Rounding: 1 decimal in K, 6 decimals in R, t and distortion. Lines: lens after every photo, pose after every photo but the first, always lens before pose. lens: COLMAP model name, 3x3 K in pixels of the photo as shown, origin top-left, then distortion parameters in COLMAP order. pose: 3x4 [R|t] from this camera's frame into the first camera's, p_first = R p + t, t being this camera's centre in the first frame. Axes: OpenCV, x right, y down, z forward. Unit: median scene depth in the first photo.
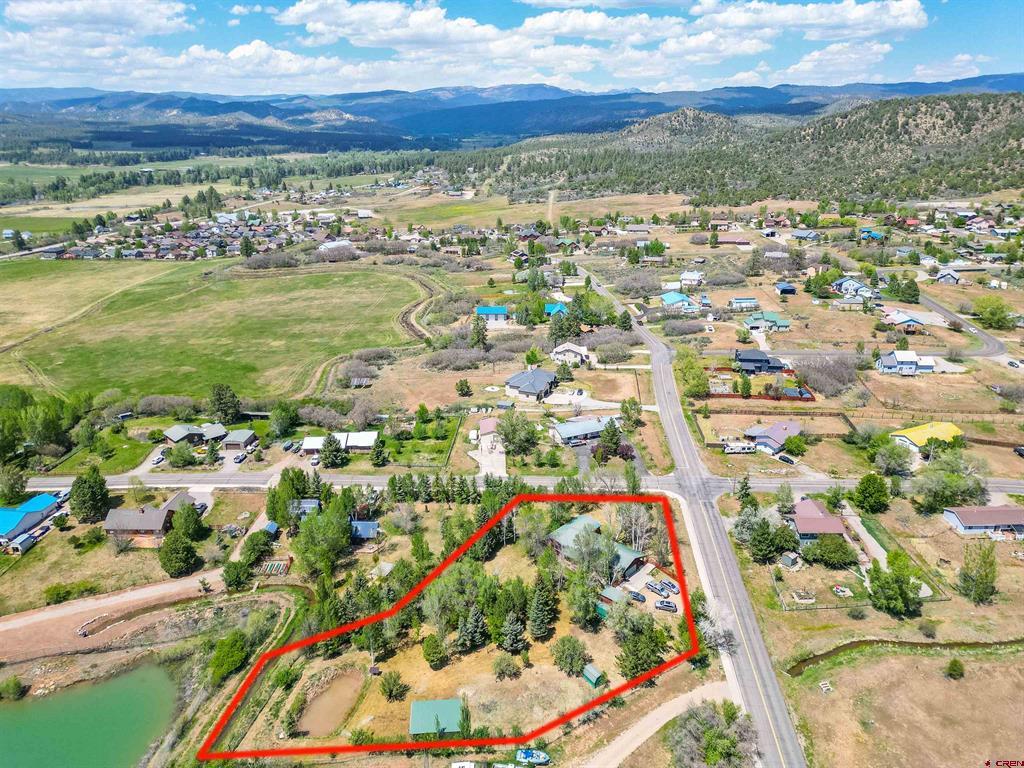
lens RADIAL K [[710.1, 0, 515.7], [0, 710.1, 386.0], [0, 0, 1]] dist [0.070423, -0.059118]
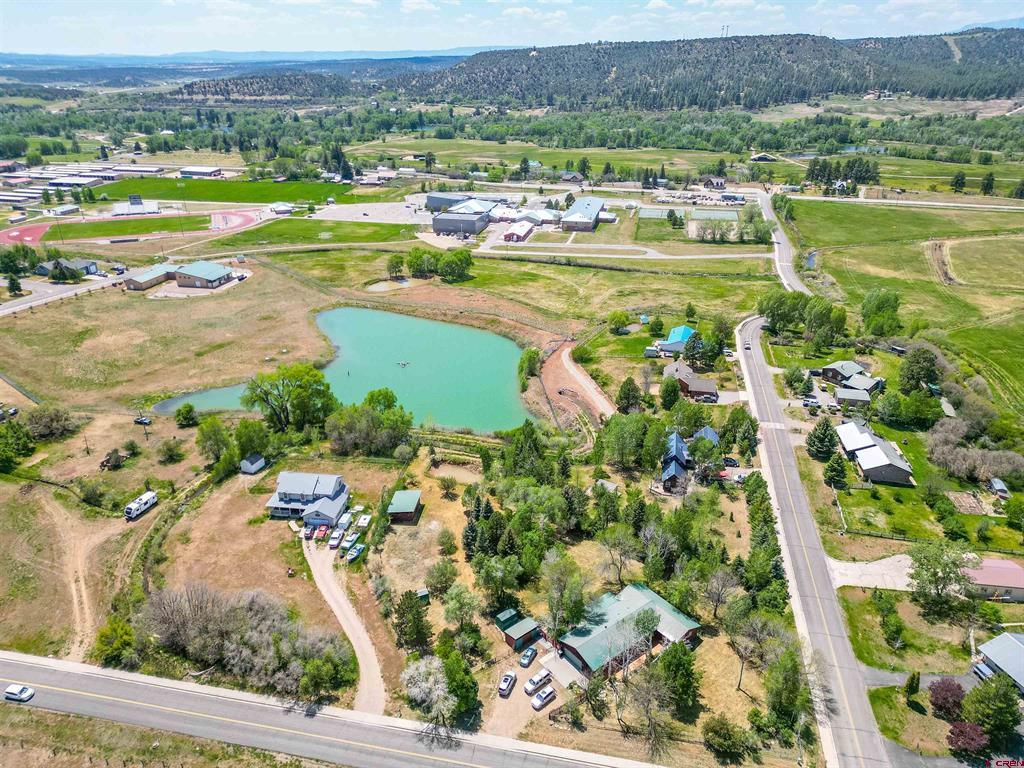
lens RADIAL K [[710.1, 0, 515.7], [0, 710.1, 386.0], [0, 0, 1]] dist [0.070423, -0.059118]
pose [[-0.166861, 0.424536, -0.889903, 0.498269], [-0.328305, 0.827130, 0.456148, -0.211475], [0.929717, 0.368273, 0.001362, 0.575317]]
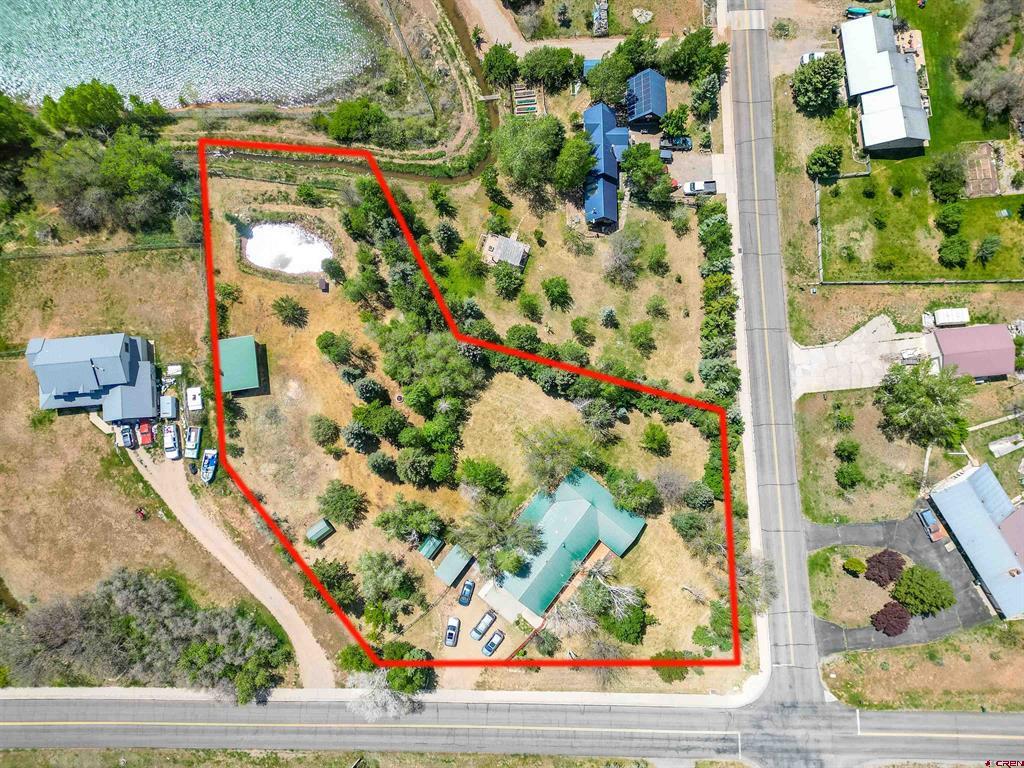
lens RADIAL K [[710.1, 0, 515.7], [0, 710.1, 386.0], [0, 0, 1]] dist [0.070423, -0.059118]
pose [[0.065212, 0.992807, -0.100406, 0.020200], [-0.354922, 0.117118, 0.927531, -0.290224], [0.932619, -0.024850, 0.360007, 0.517070]]
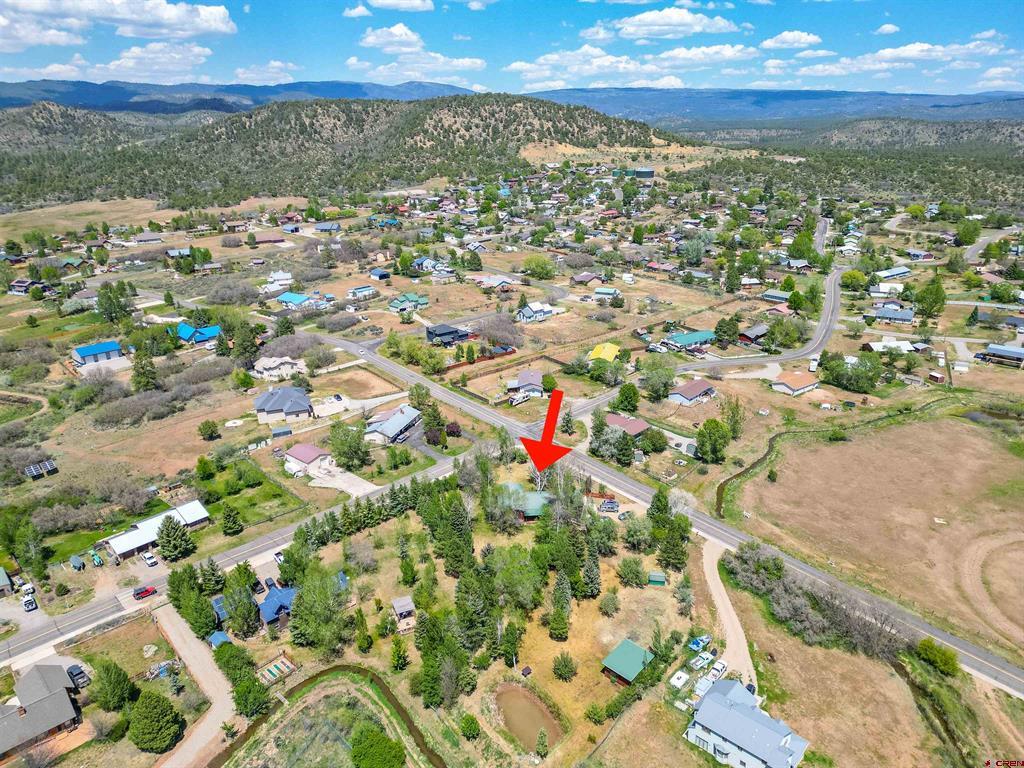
lens RADIAL K [[710.1, 0, 515.7], [0, 710.1, 386.0], [0, 0, 1]] dist [0.070423, -0.059118]
pose [[0.689403, -0.250663, 0.679626, -0.447545], [0.250624, 0.962814, 0.100880, -0.049420], [-0.679641, 0.100784, 0.726589, 0.144853]]
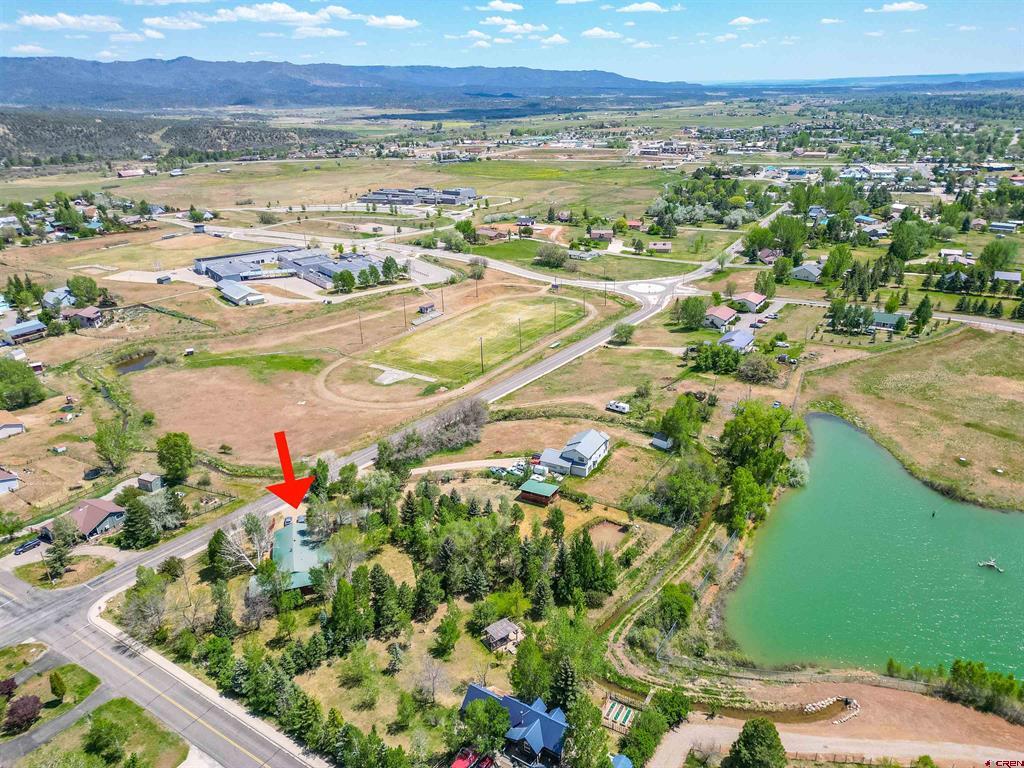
lens RADIAL K [[710.1, 0, 515.7], [0, 710.1, 386.0], [0, 0, 1]] dist [0.070423, -0.059118]
pose [[-0.858765, -0.173543, 0.482085, -0.383859], [0.199178, 0.753818, 0.626168, -0.328078], [-0.472072, 0.633751, -0.612787, 0.925455]]
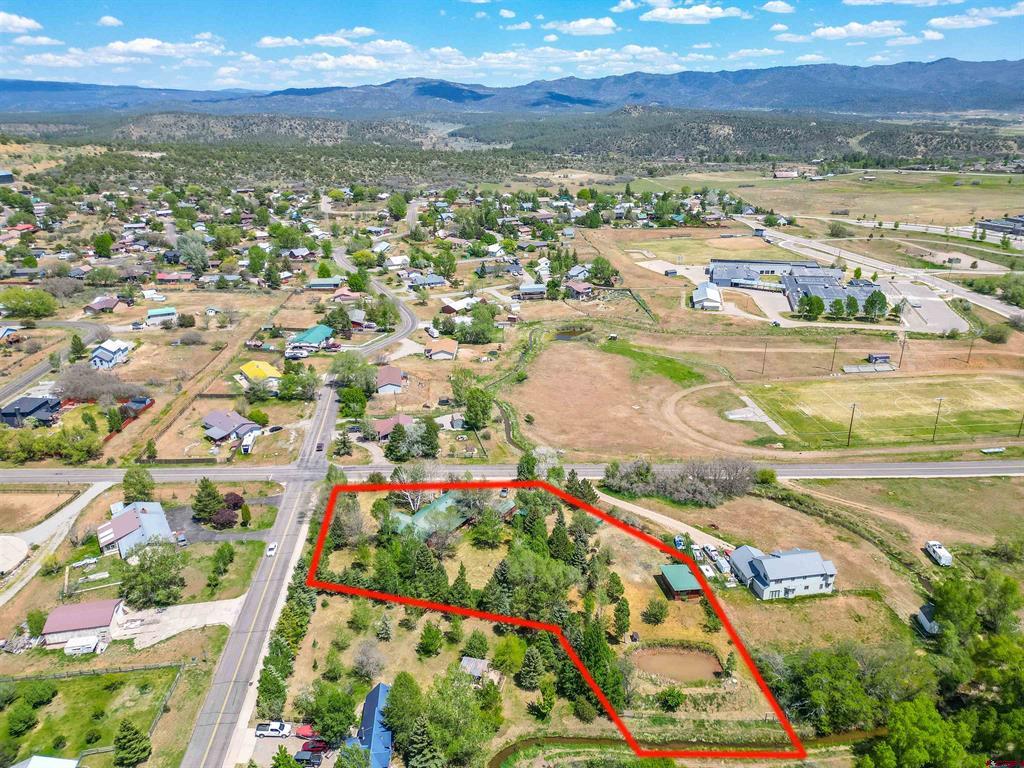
lens RADIAL K [[710.1, 0, 515.7], [0, 710.1, 386.0], [0, 0, 1]] dist [0.070423, -0.059118]
pose [[-0.134472, -0.352398, 0.926139, -0.573313], [0.352189, 0.856607, 0.377078, -0.206101], [-0.926218, 0.376882, 0.008922, 0.582958]]
